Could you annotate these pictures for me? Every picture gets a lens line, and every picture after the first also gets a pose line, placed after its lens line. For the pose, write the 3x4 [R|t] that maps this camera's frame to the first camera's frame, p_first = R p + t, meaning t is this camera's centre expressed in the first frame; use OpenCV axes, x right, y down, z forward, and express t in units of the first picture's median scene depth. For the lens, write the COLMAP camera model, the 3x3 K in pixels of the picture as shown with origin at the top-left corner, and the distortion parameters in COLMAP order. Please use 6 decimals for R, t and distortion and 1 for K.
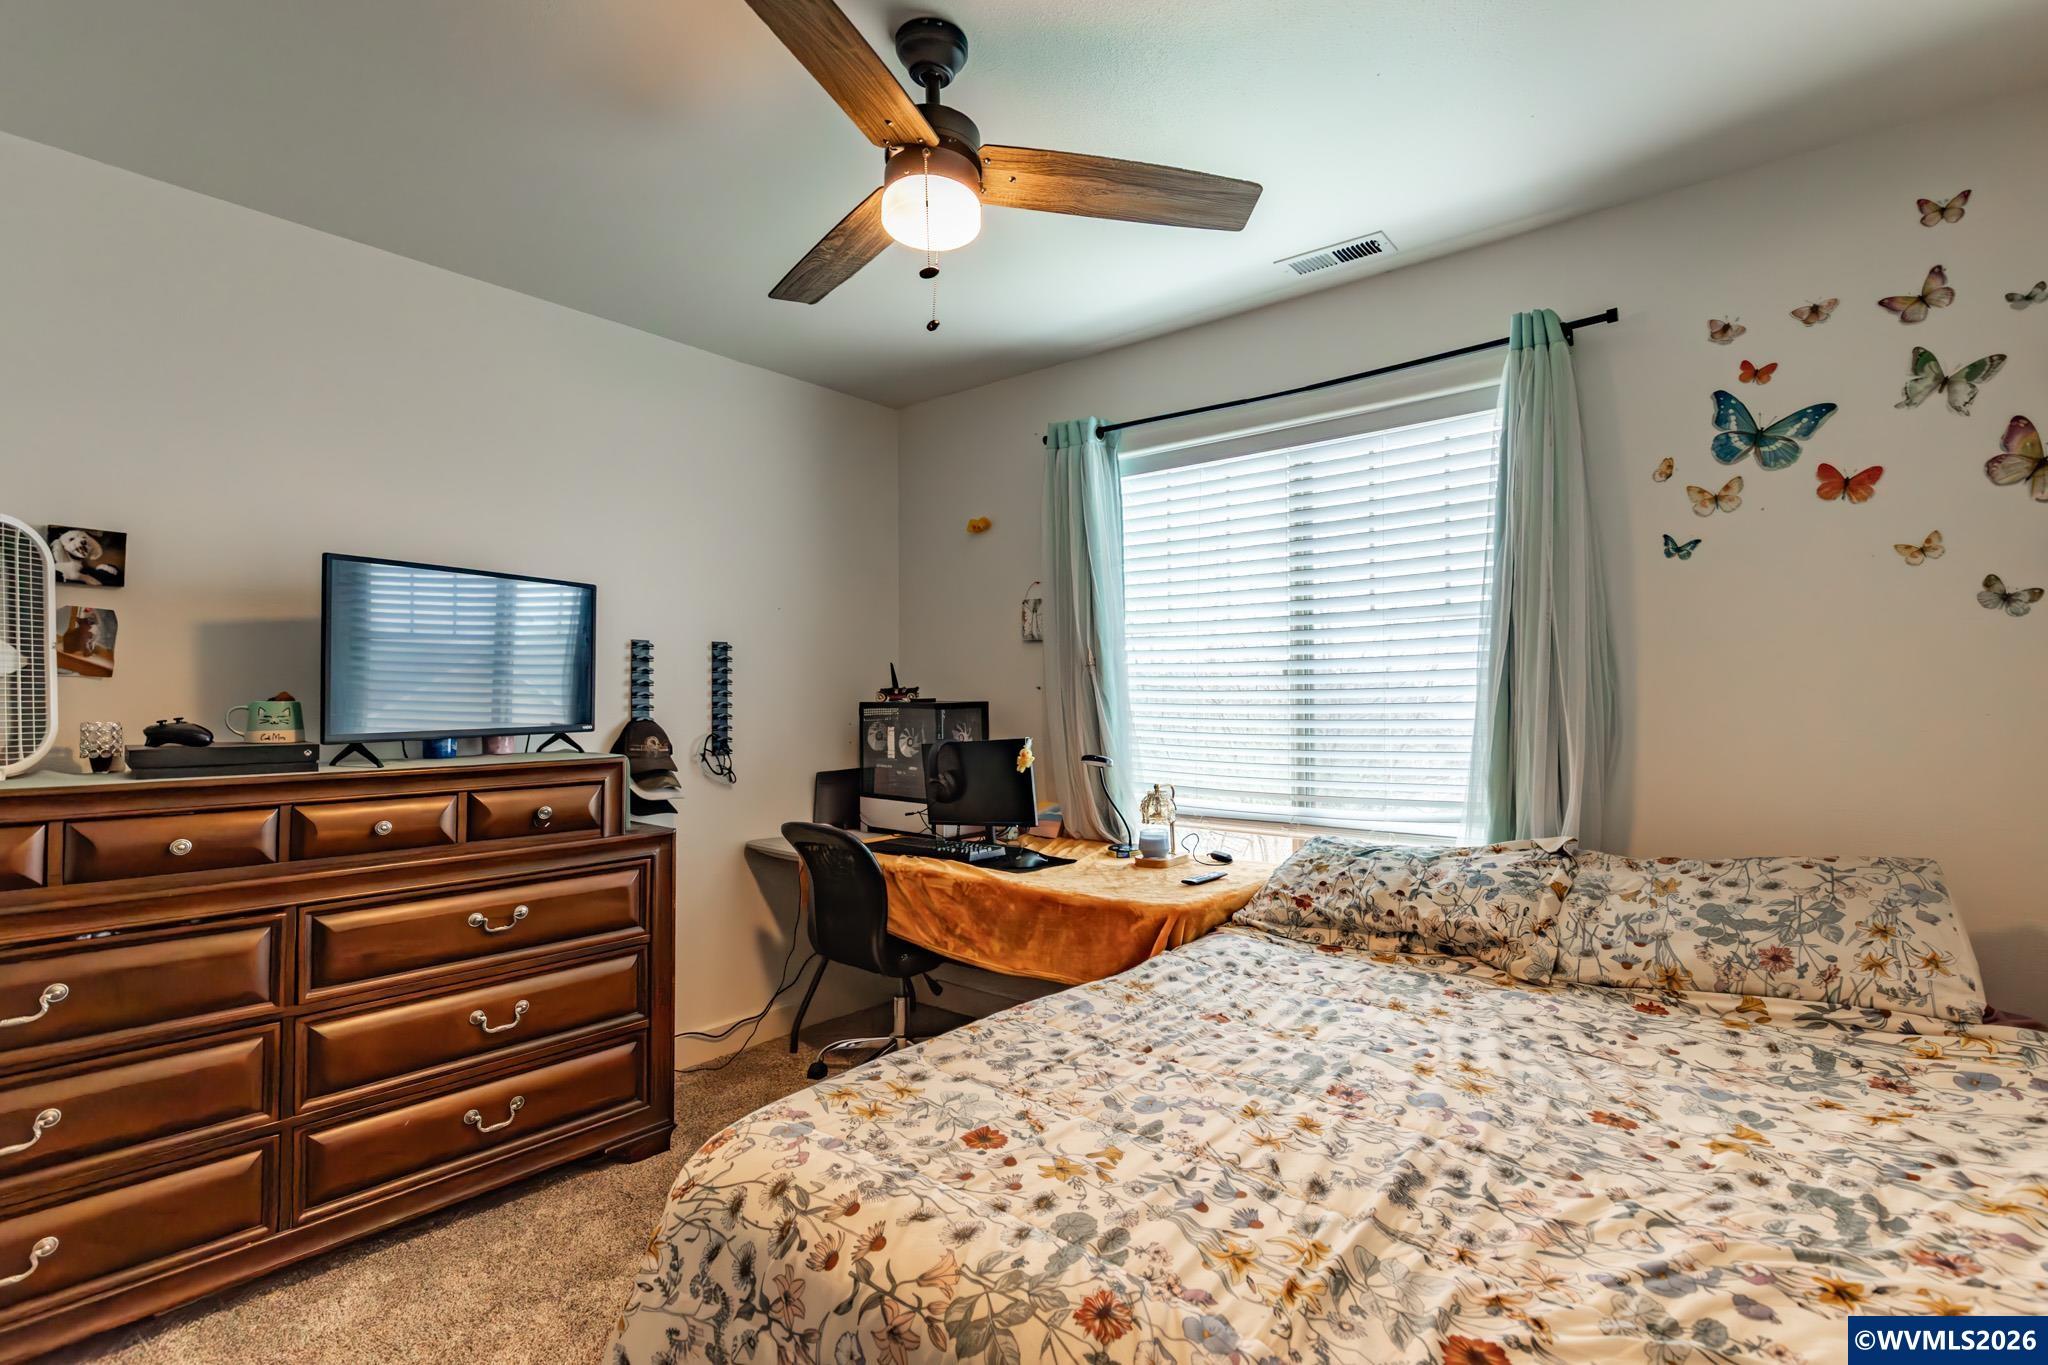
lens RADIAL K [[936.3, 0, 1026.5], [0, 936.3, 686.3], [0, 0, 1]] dist [0.011402, -0.003099]
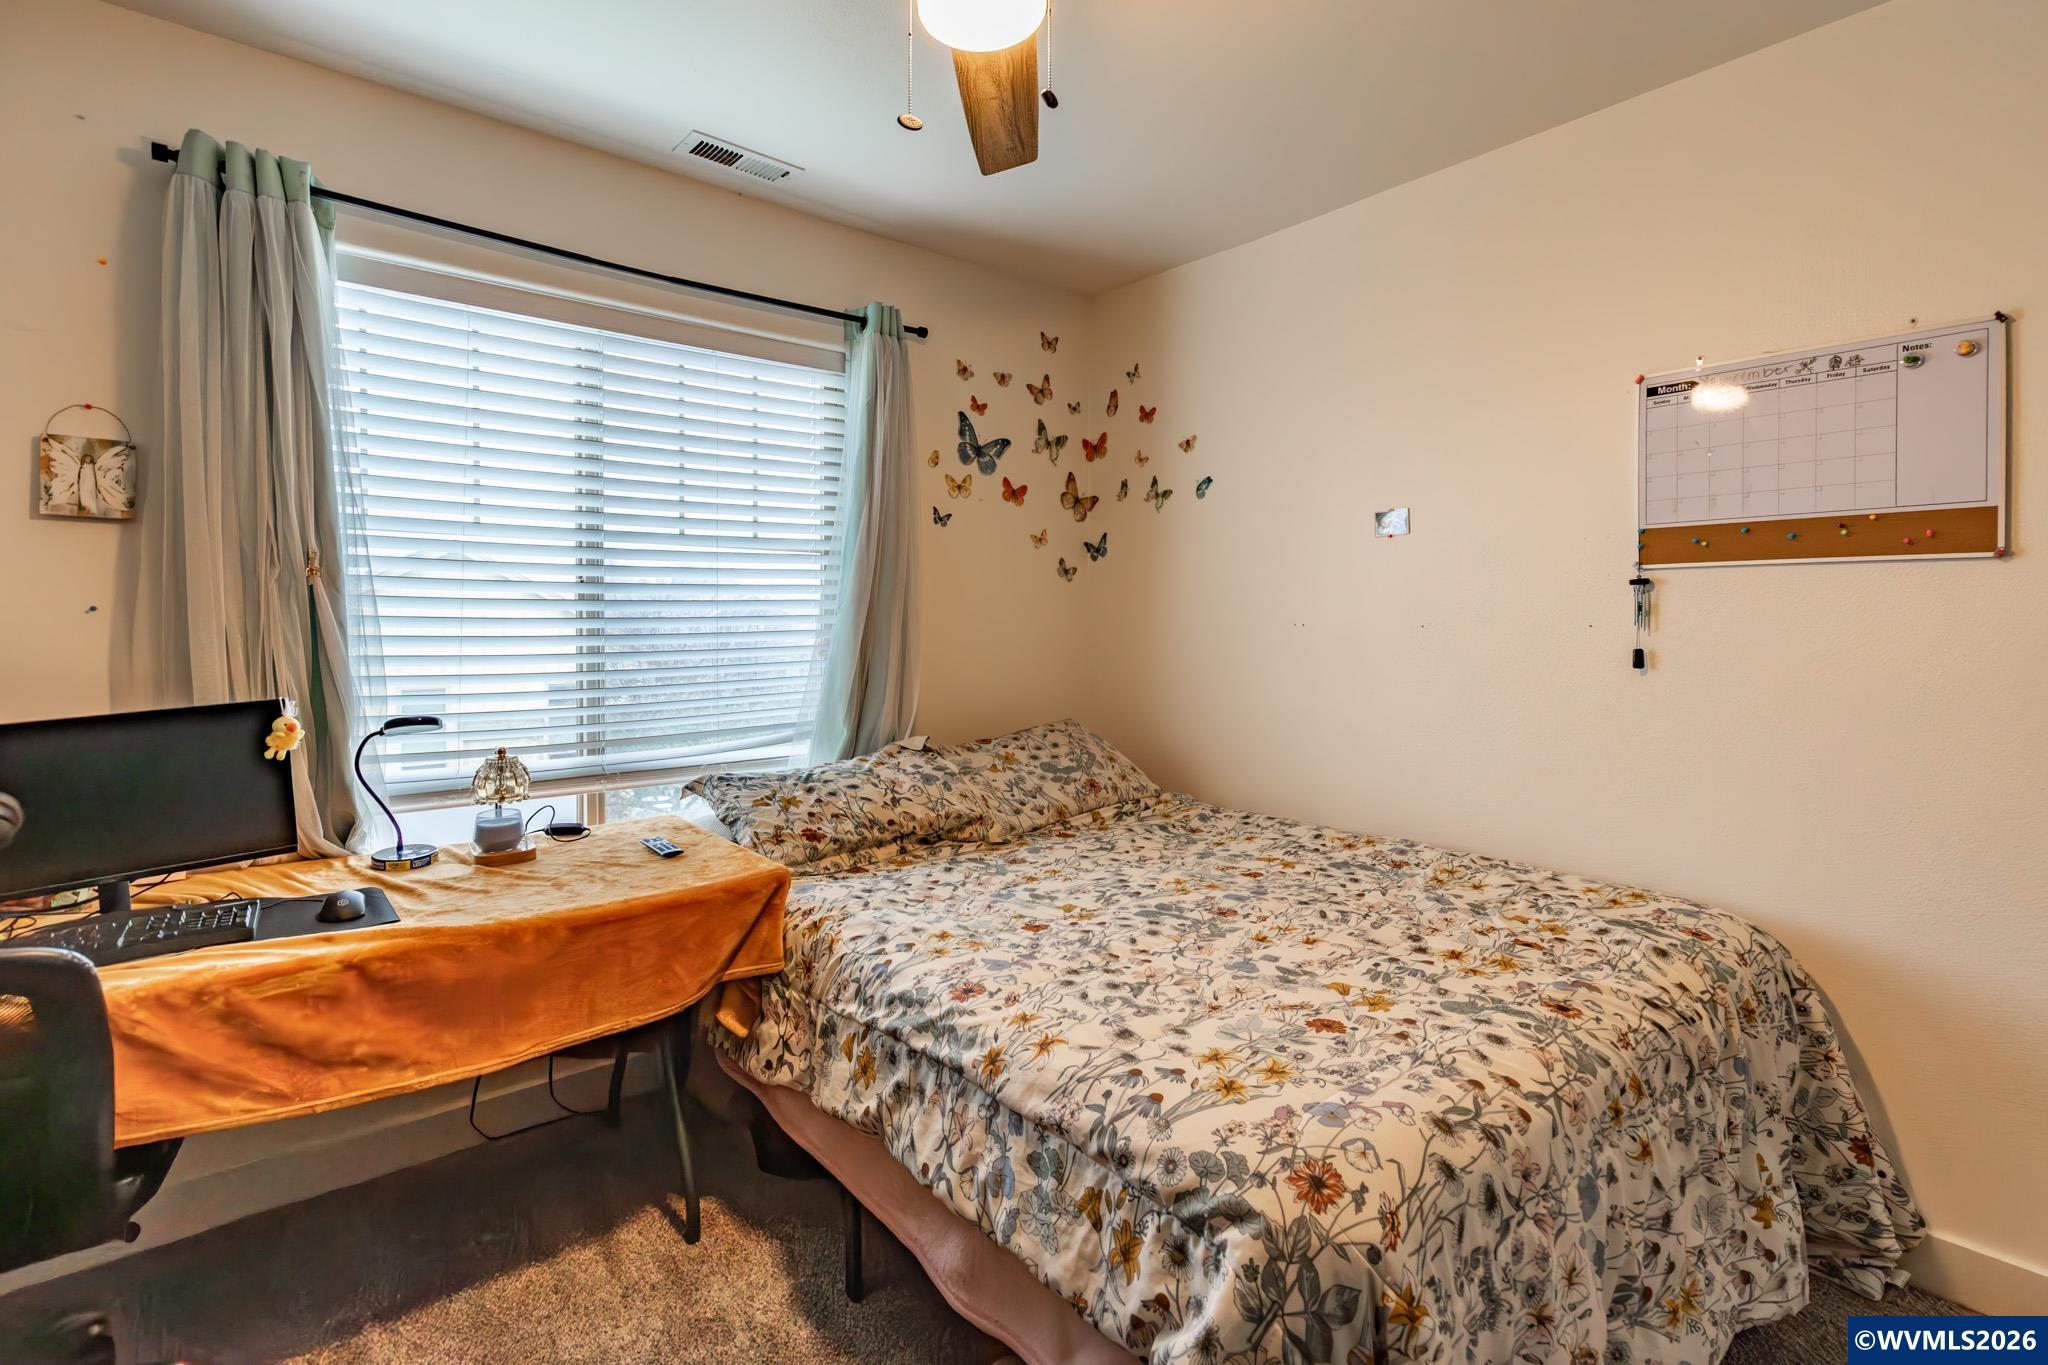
lens RADIAL K [[936.3, 0, 1039.7], [0, 936.3, 640.3], [0, 0, 1]] dist [0.011402, -0.003099]
pose [[0.201117, -0.015311, 0.979448, -0.710993], [-0.012471, 0.999757, 0.018190, 0.005675], [-0.979488, -0.015873, 0.200877, 0.664532]]
